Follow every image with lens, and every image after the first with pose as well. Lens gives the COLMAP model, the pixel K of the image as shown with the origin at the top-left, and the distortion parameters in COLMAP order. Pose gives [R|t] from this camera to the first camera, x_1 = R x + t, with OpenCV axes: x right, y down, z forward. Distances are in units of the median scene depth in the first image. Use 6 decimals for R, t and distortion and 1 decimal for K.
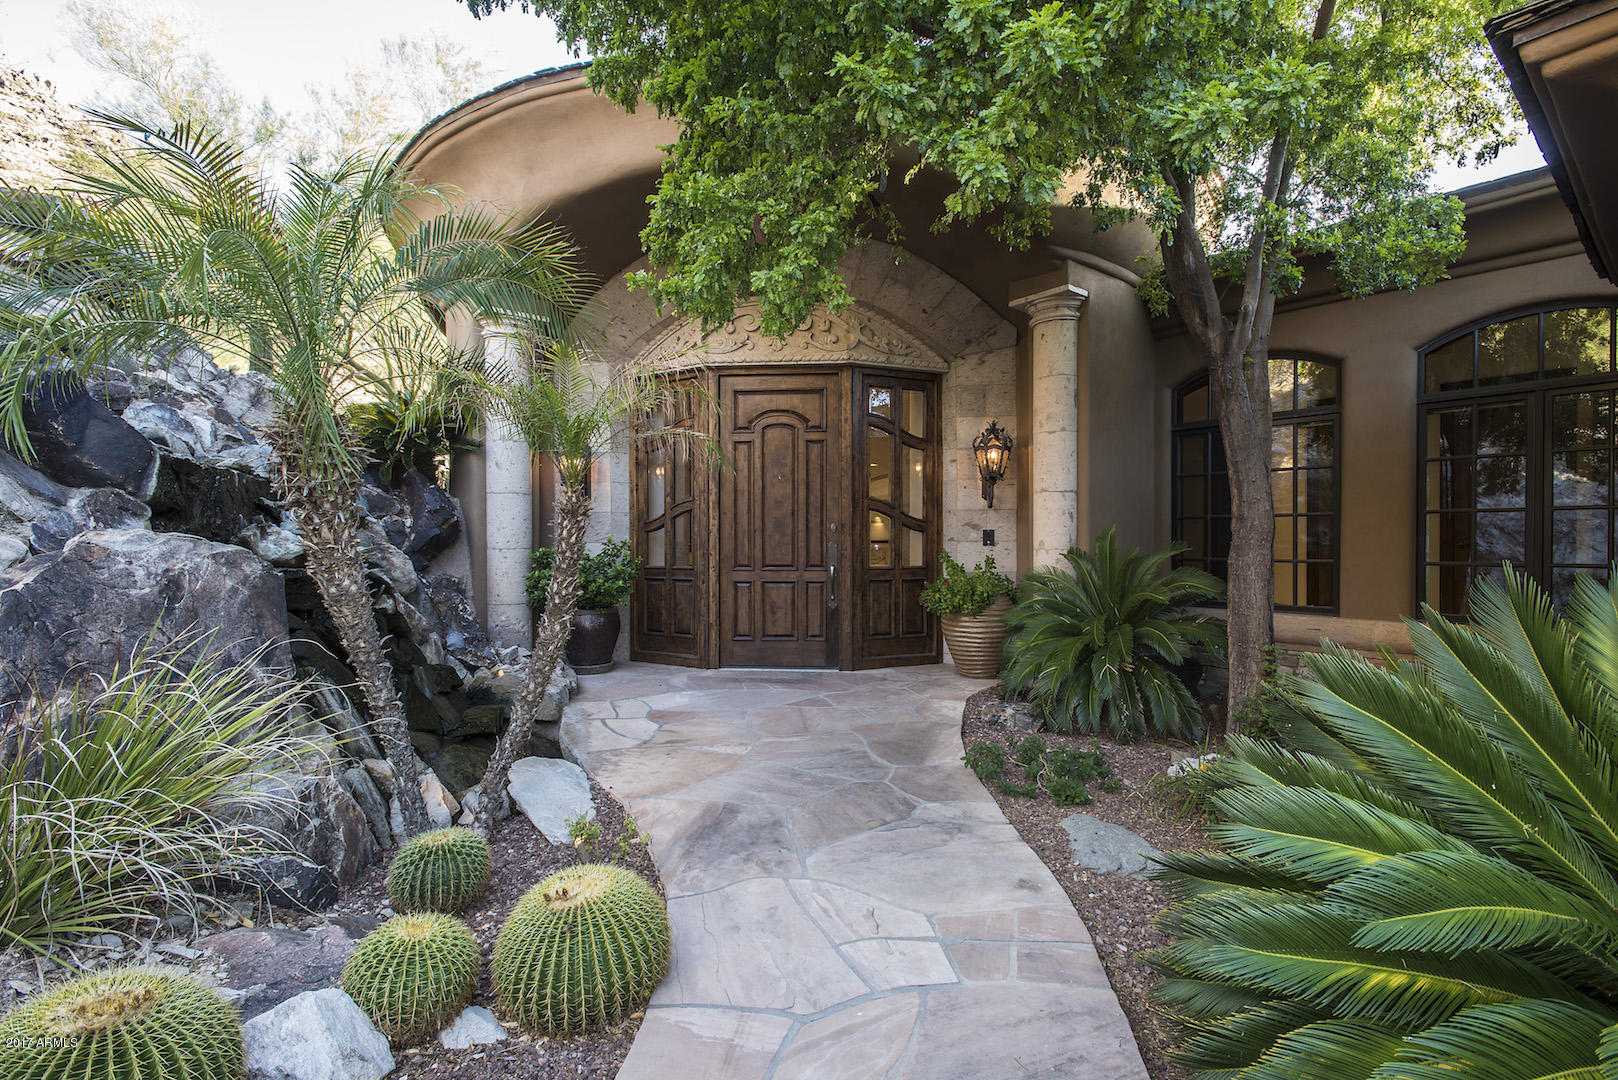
lens RADIAL K [[760.1, 0, 809.0], [0, 760.1, 540.0], [0, 0, 1]] dist [0.025455, -0.000734]
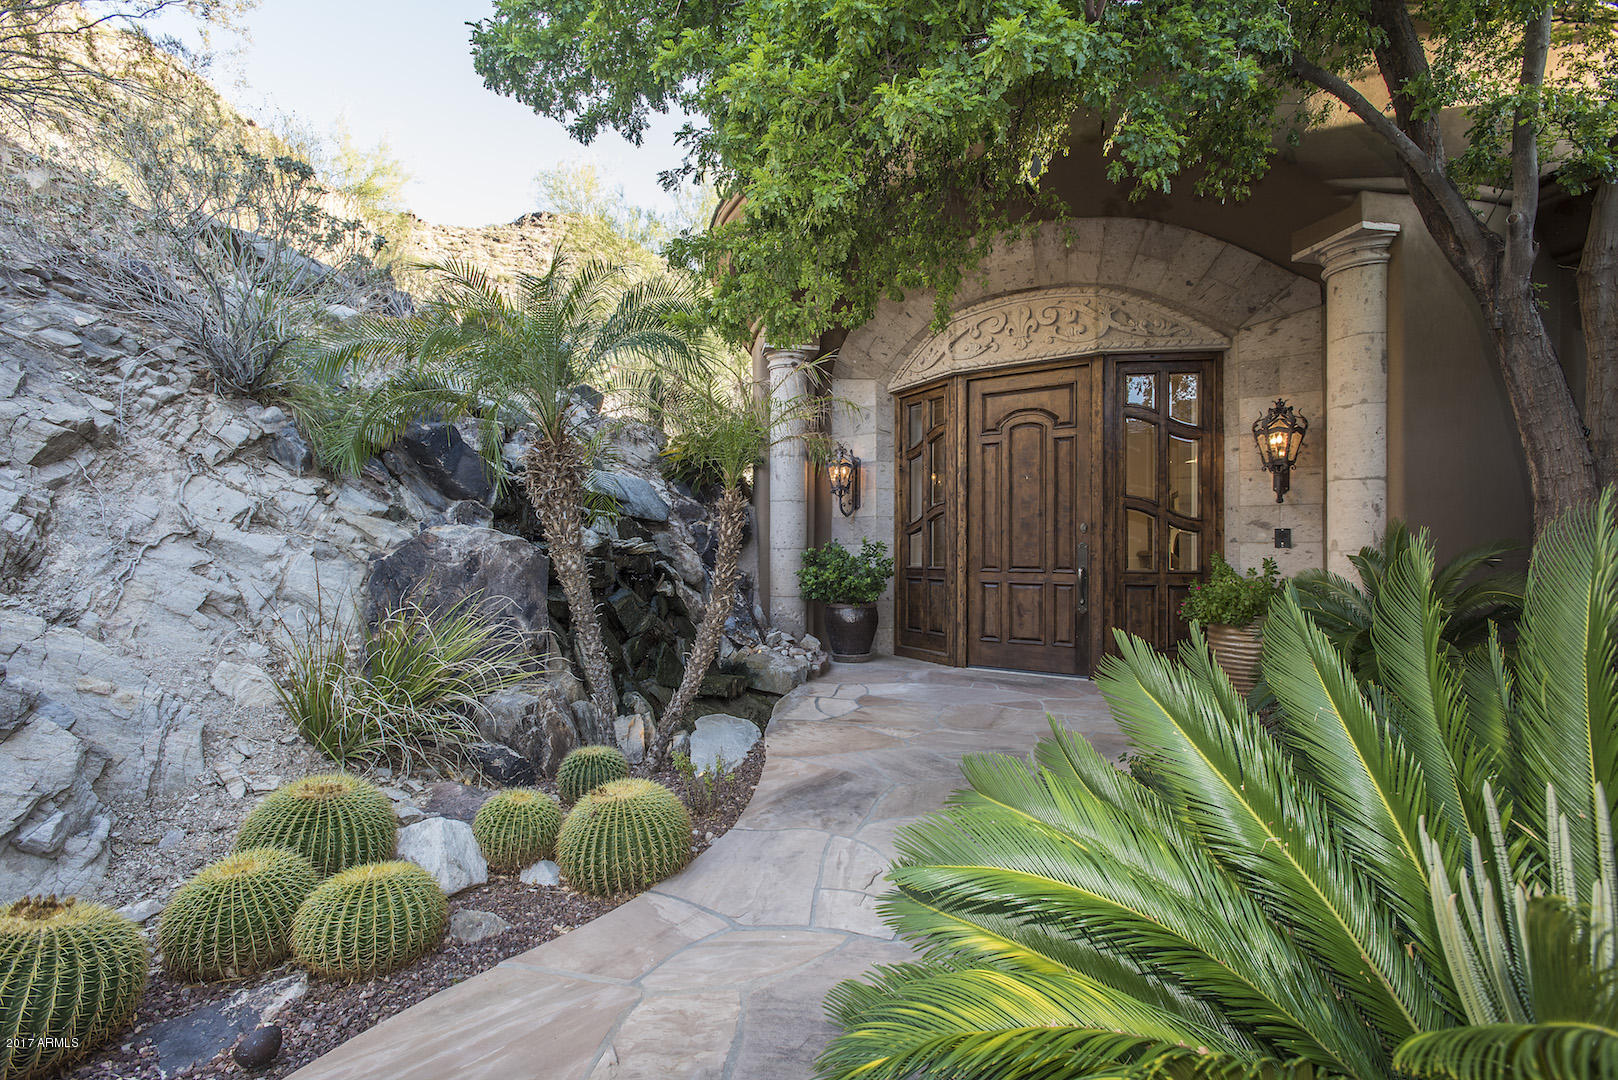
lens RADIAL K [[760.1, 0, 809.0], [0, 760.1, 540.0], [0, 0, 1]] dist [0.025455, -0.000734]
pose [[0.872085, -0.002475, -0.489347, 0.199940], [-0.005264, 0.999882, -0.014438, 0.014378], [0.489325, 0.015167, 0.871969, 0.006543]]
